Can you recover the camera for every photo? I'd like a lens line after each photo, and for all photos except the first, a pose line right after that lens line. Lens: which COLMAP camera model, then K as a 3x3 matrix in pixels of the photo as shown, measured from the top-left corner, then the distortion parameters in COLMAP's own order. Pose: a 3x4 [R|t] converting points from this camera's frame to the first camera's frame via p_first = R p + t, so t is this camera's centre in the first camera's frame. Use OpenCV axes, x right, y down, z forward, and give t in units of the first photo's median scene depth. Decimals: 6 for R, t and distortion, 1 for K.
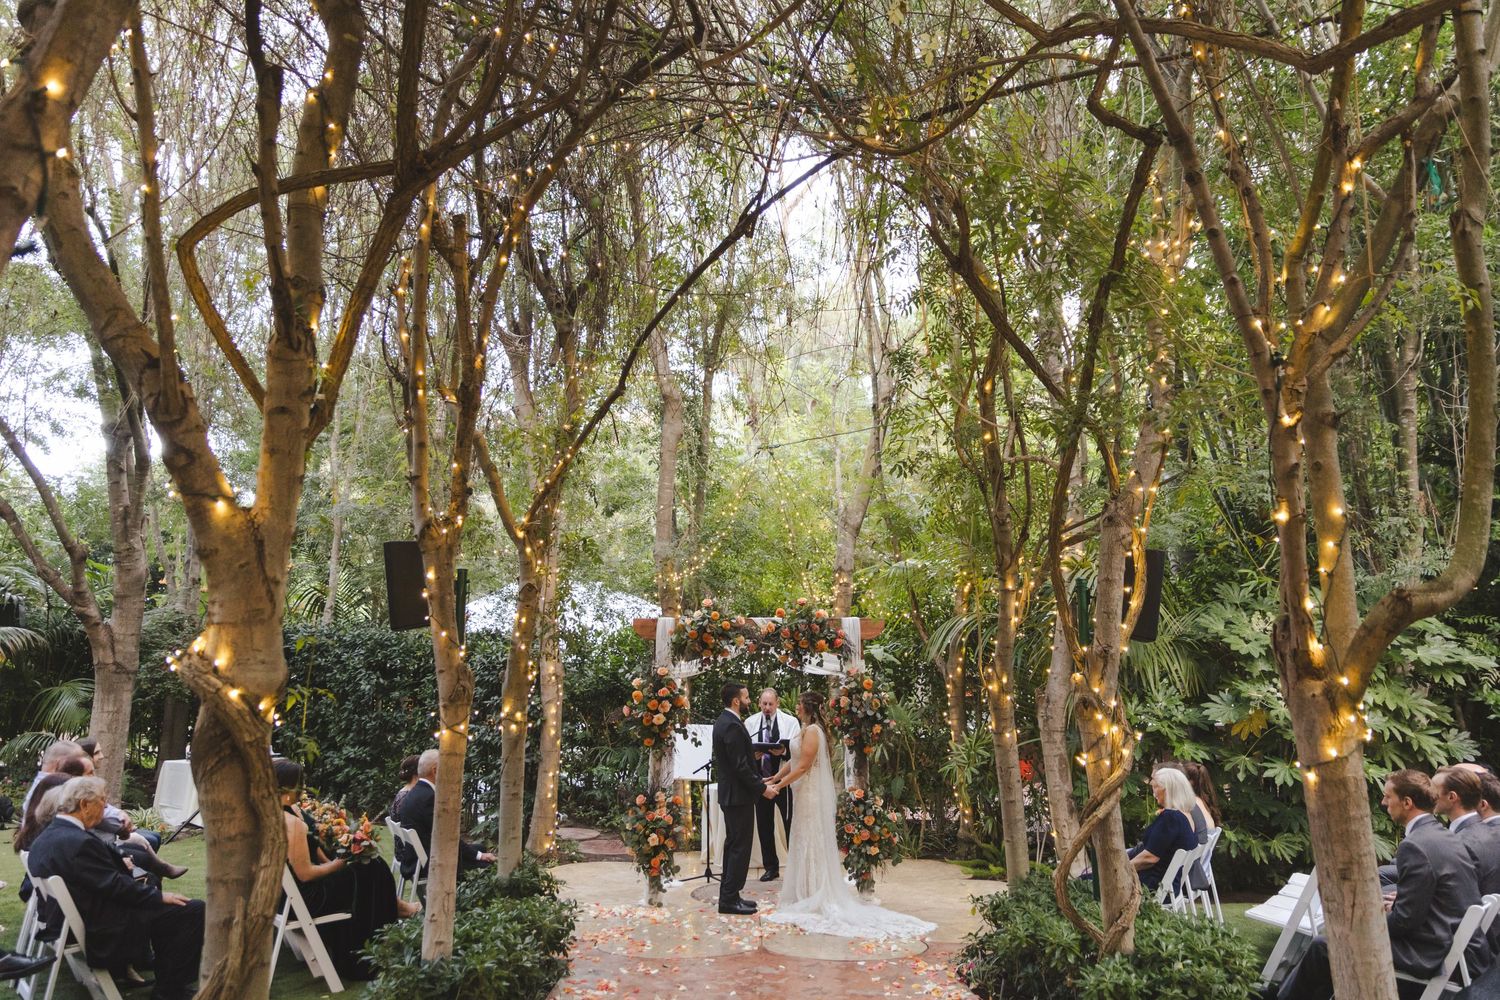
lens RADIAL K [[985.4, 0, 750.0], [0, 985.4, 500.0], [0, 0, 1]] dist [0.000110, 0.002013]
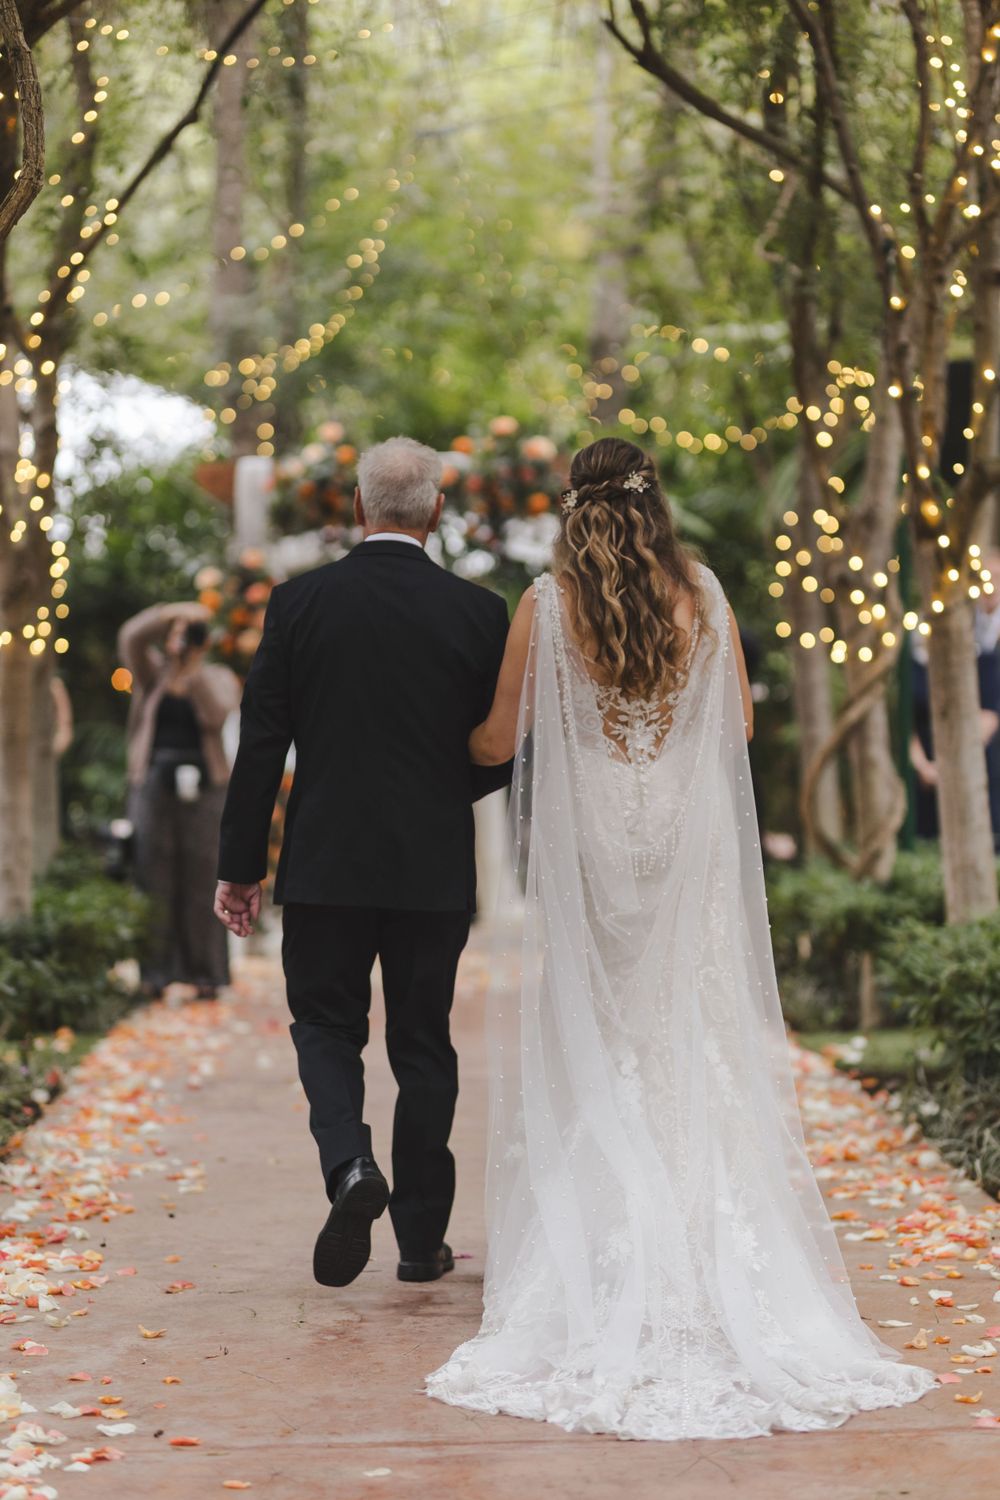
lens RADIAL K [[3458.6, 0, 500.0], [0, 3458.6, 750.0], [0, 0, 1]] dist [0.018966, 0.068557]
pose [[0.999478, -0.026625, 0.018321, 0.010724], [0.021883, 0.974659, 0.222624, -0.152295], [-0.023784, -0.222106, 0.974732, -0.931182]]
